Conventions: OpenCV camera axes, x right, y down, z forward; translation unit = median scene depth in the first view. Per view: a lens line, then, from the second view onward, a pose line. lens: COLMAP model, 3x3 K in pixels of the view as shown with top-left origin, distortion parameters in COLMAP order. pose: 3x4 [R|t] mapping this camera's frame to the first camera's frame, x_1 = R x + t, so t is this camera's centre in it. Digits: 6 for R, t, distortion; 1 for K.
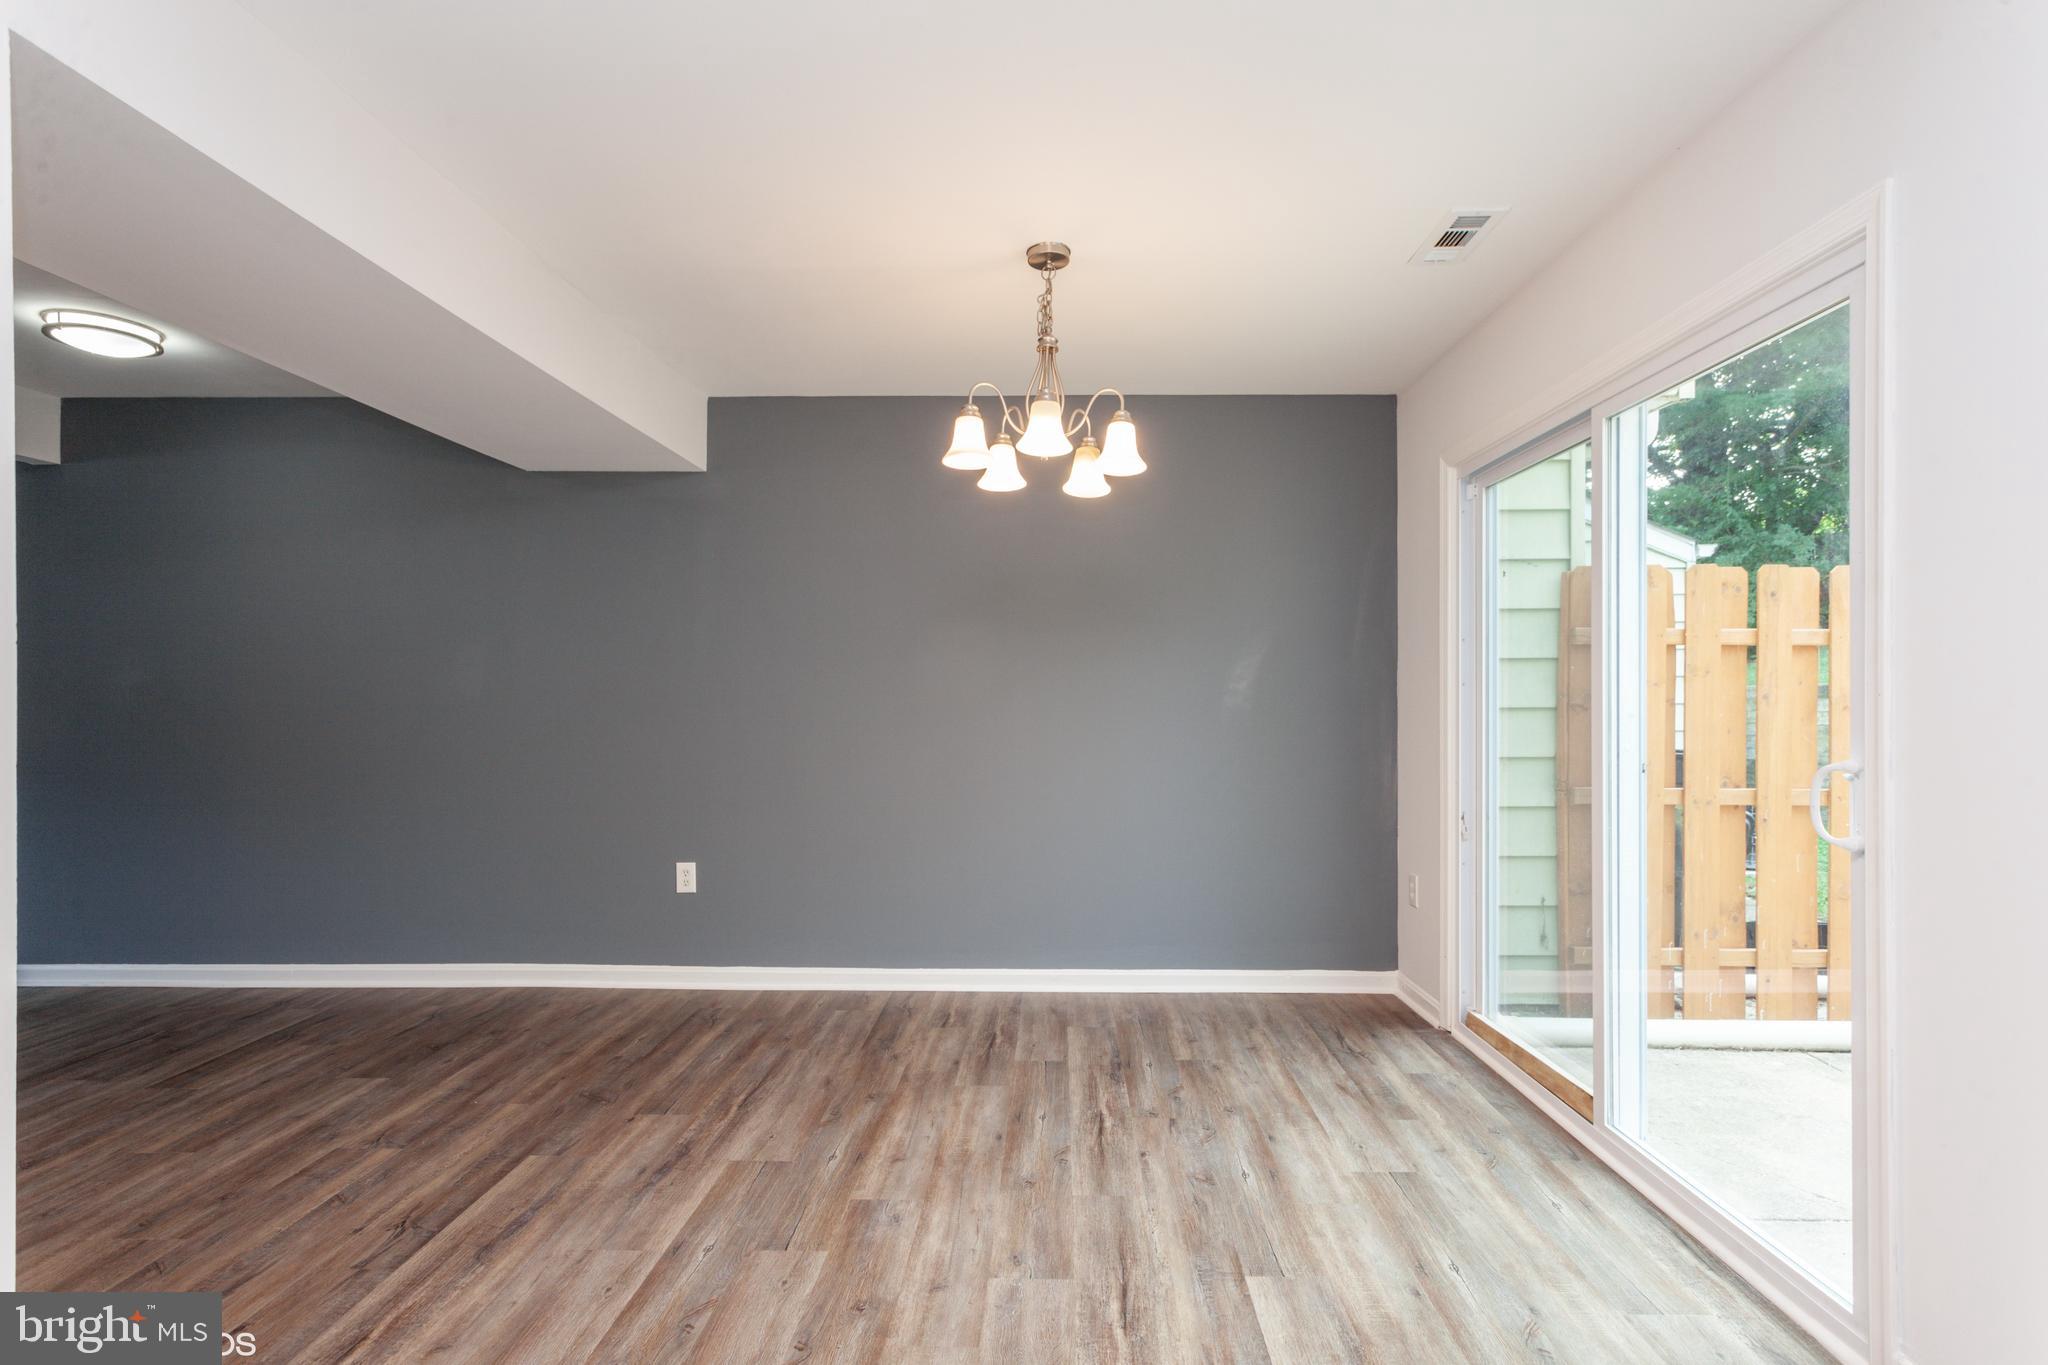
lens RADIAL K [[980.8, 0, 1038.0], [0, 980.8, 698.6], [0, 0, 1]] dist [0.002030, 0.000361]
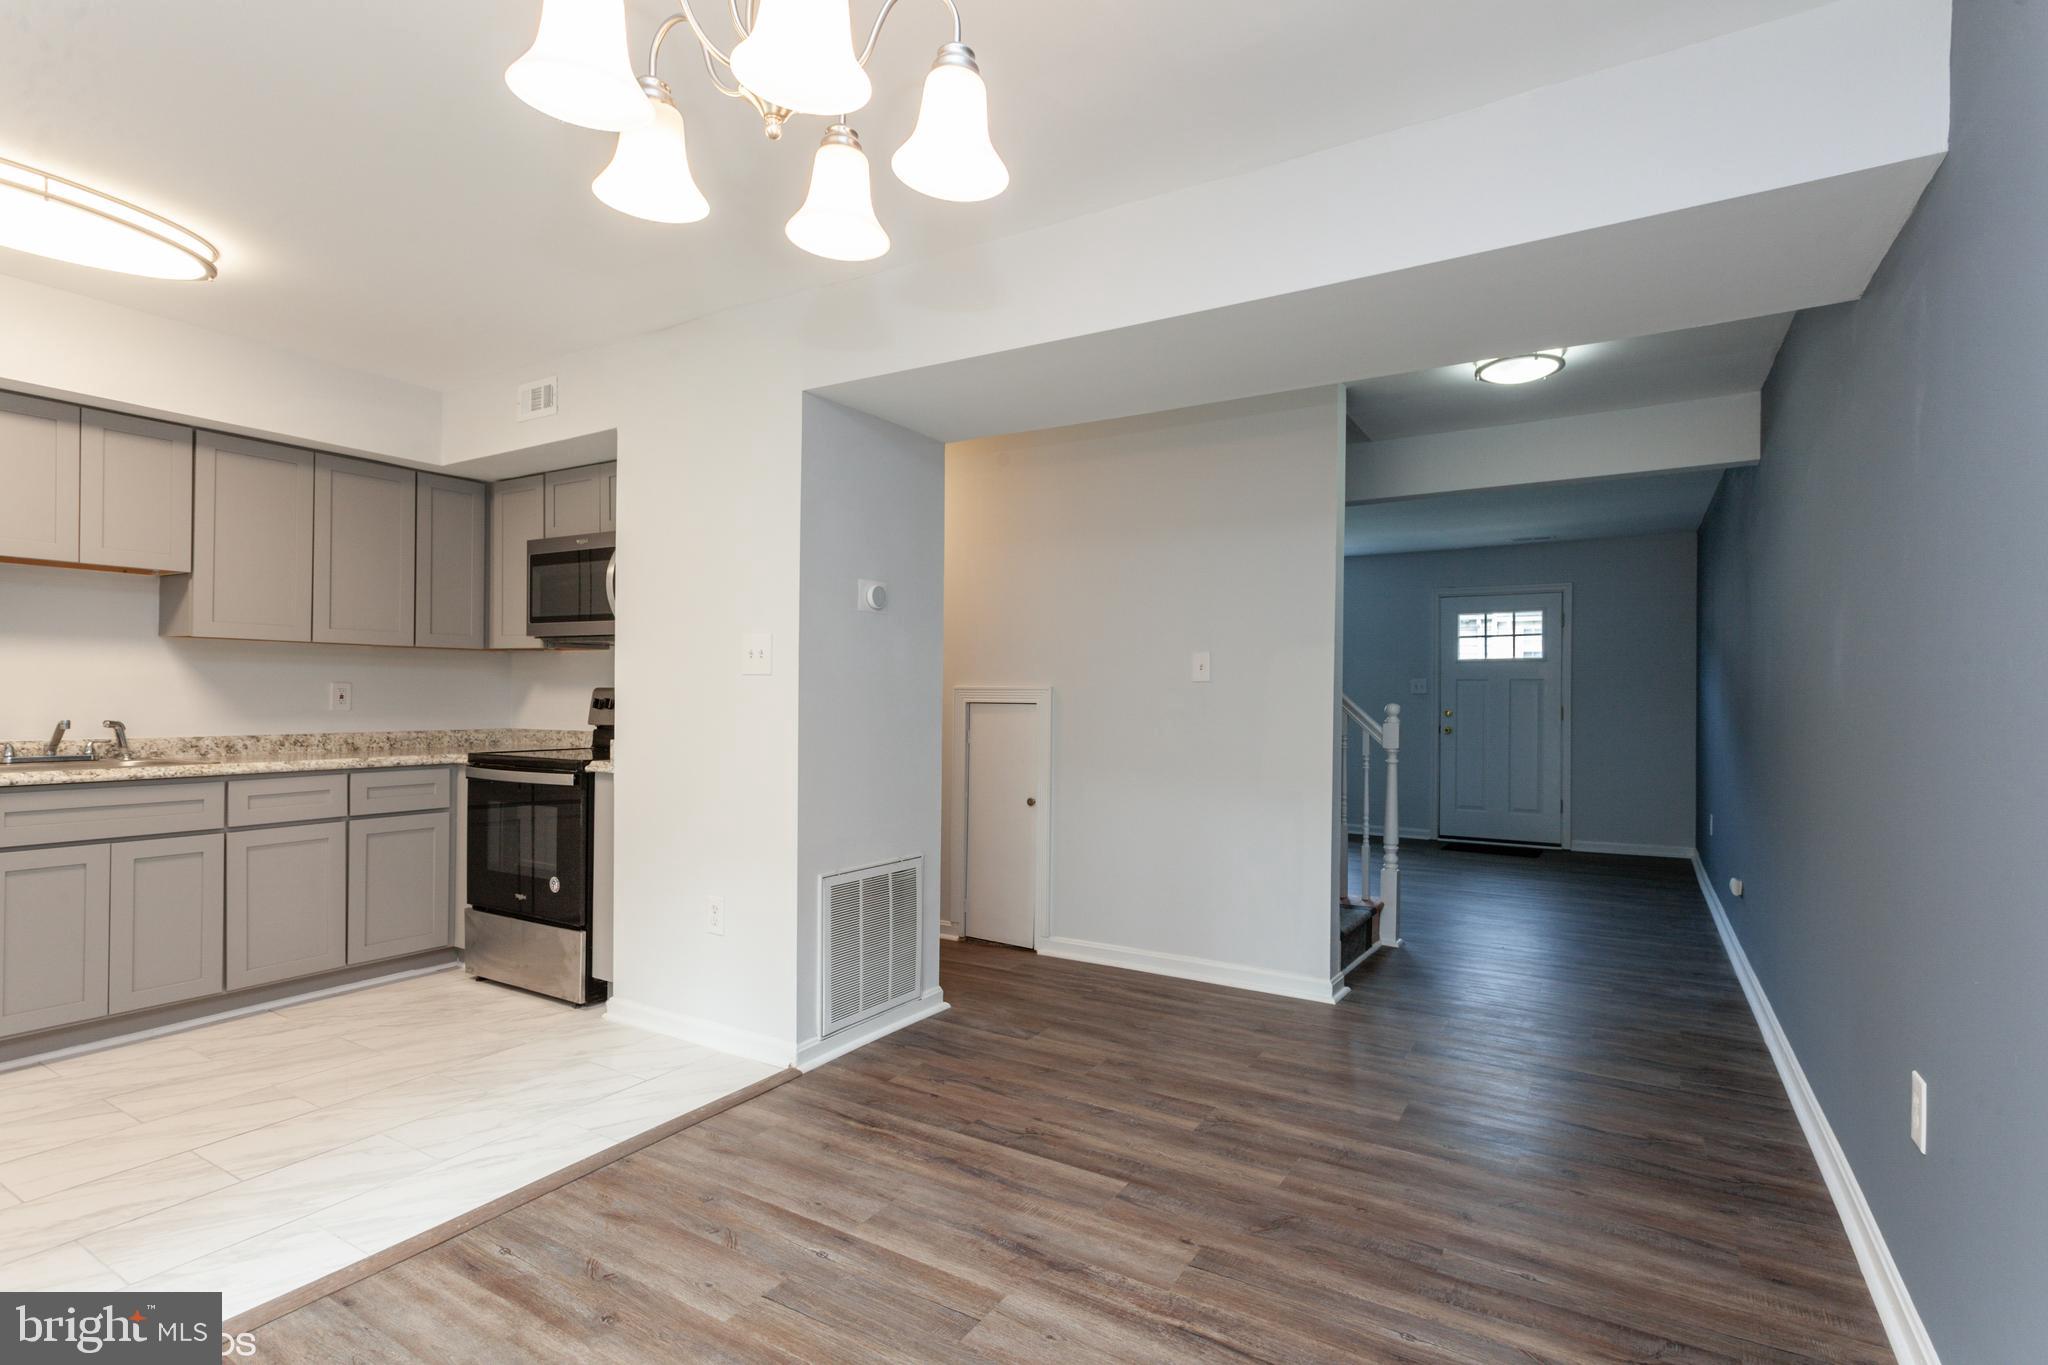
lens RADIAL K [[992.3, 0, 1031.5], [0, 992.3, 696.8], [0, 0, 1]] dist [0.003733, 0.000749]
pose [[-0.499407, -0.003314, -0.866361, 0.333659], [-0.009158, 0.999957, 0.001454, 0.003542], [0.866319, 0.008660, -0.499416, 1.337970]]
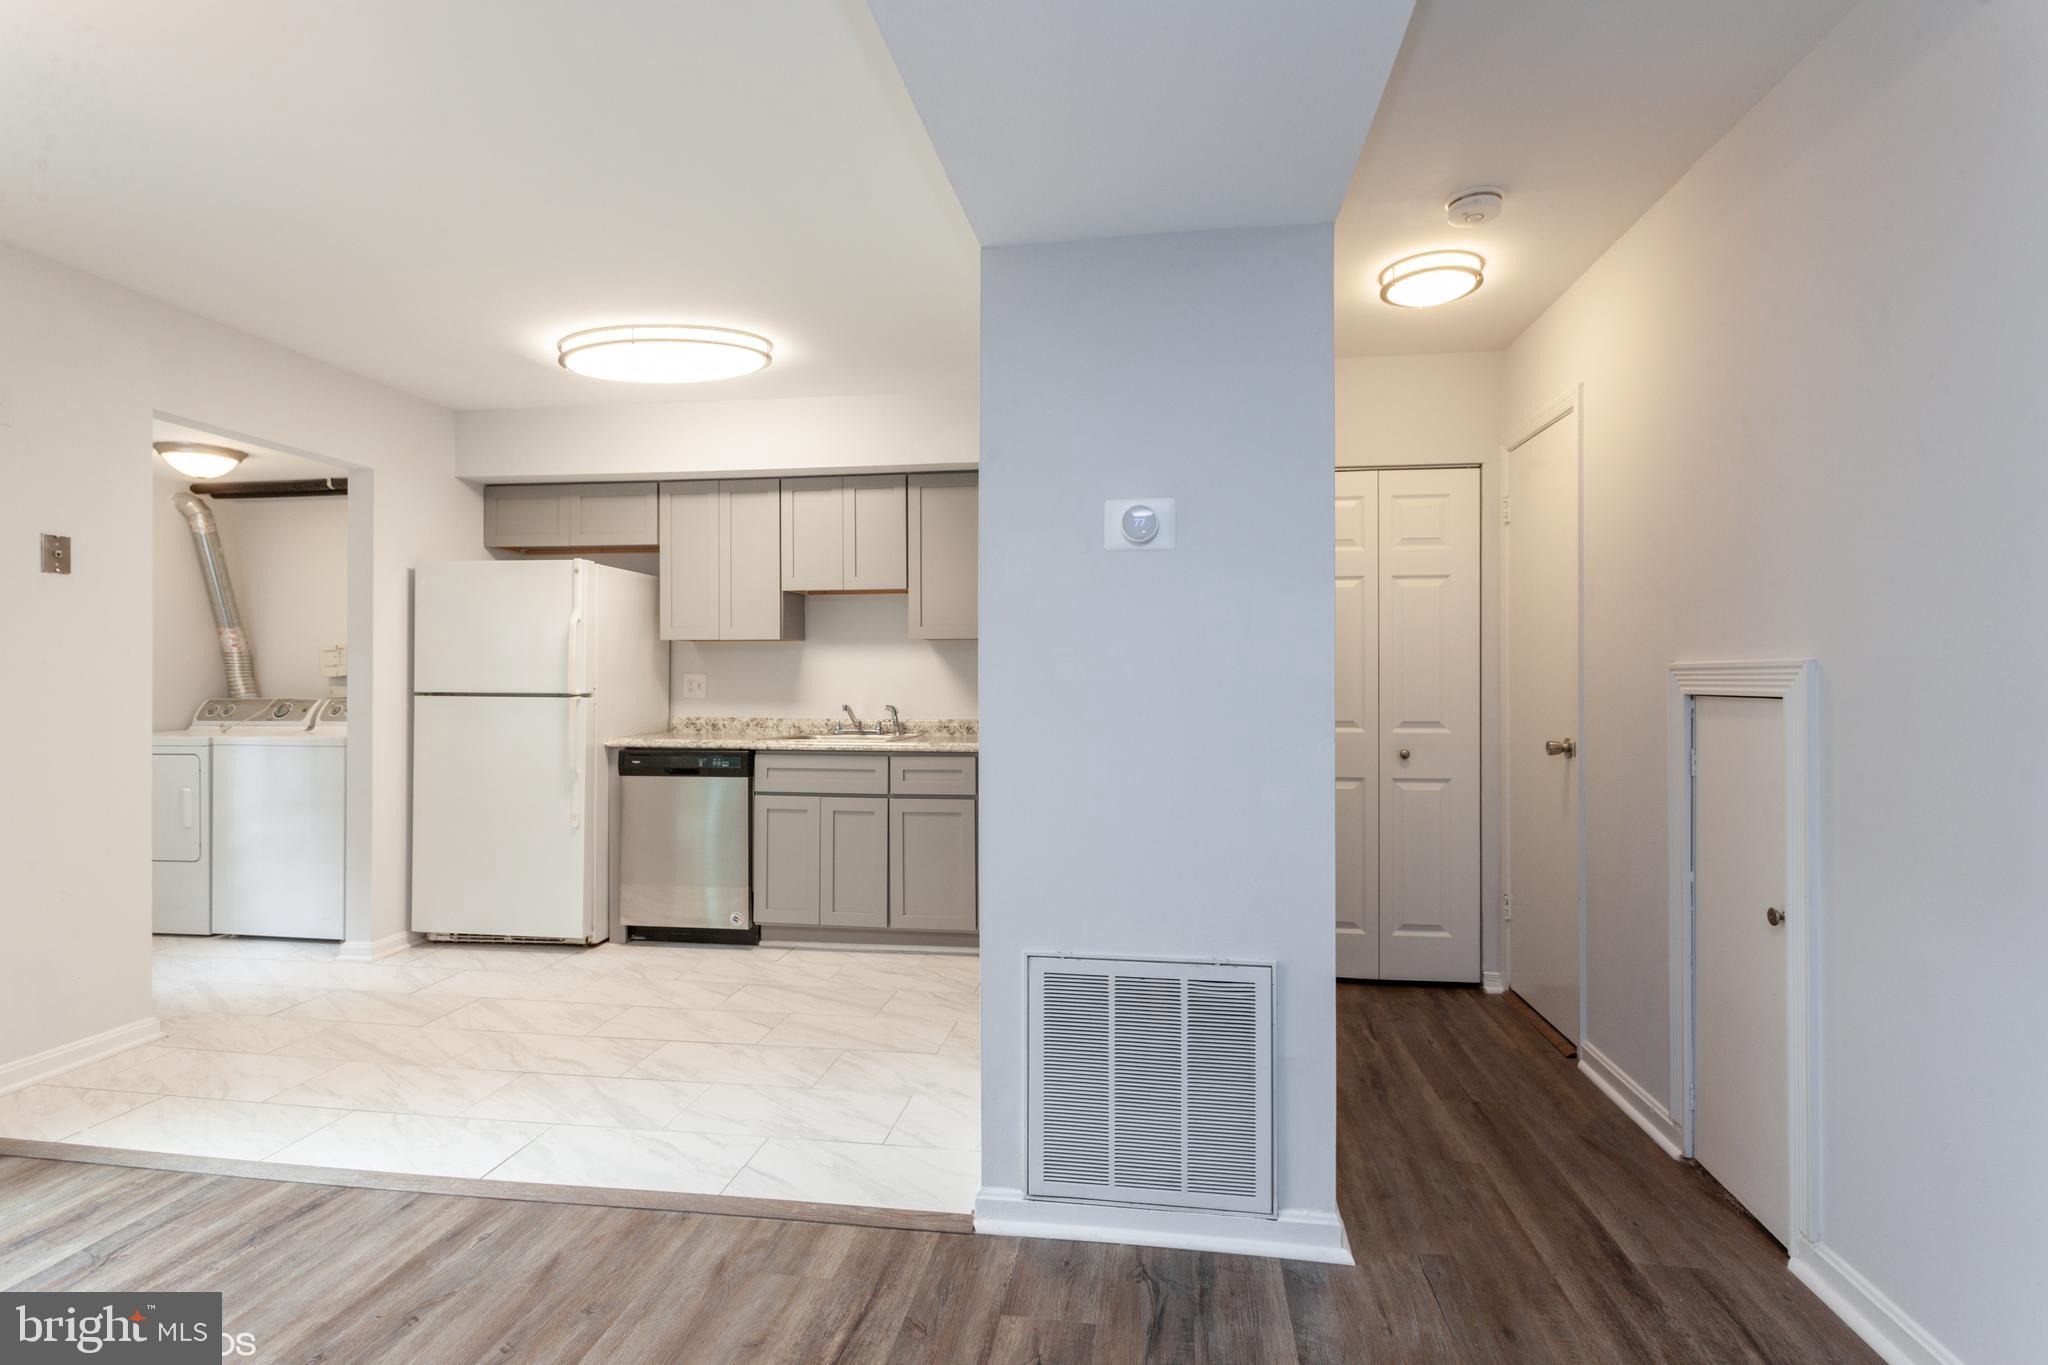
lens RADIAL K [[979.8, 0, 1023.1], [0, 979.8, 674.5], [0, 0, 1]] dist [0.000928, 0.000249]
pose [[-0.991805, 0.002518, 0.127735, -0.677515], [0.001893, 0.999986, -0.005019, 0.002567], [-0.127746, -0.004736, -0.991796, 1.310783]]
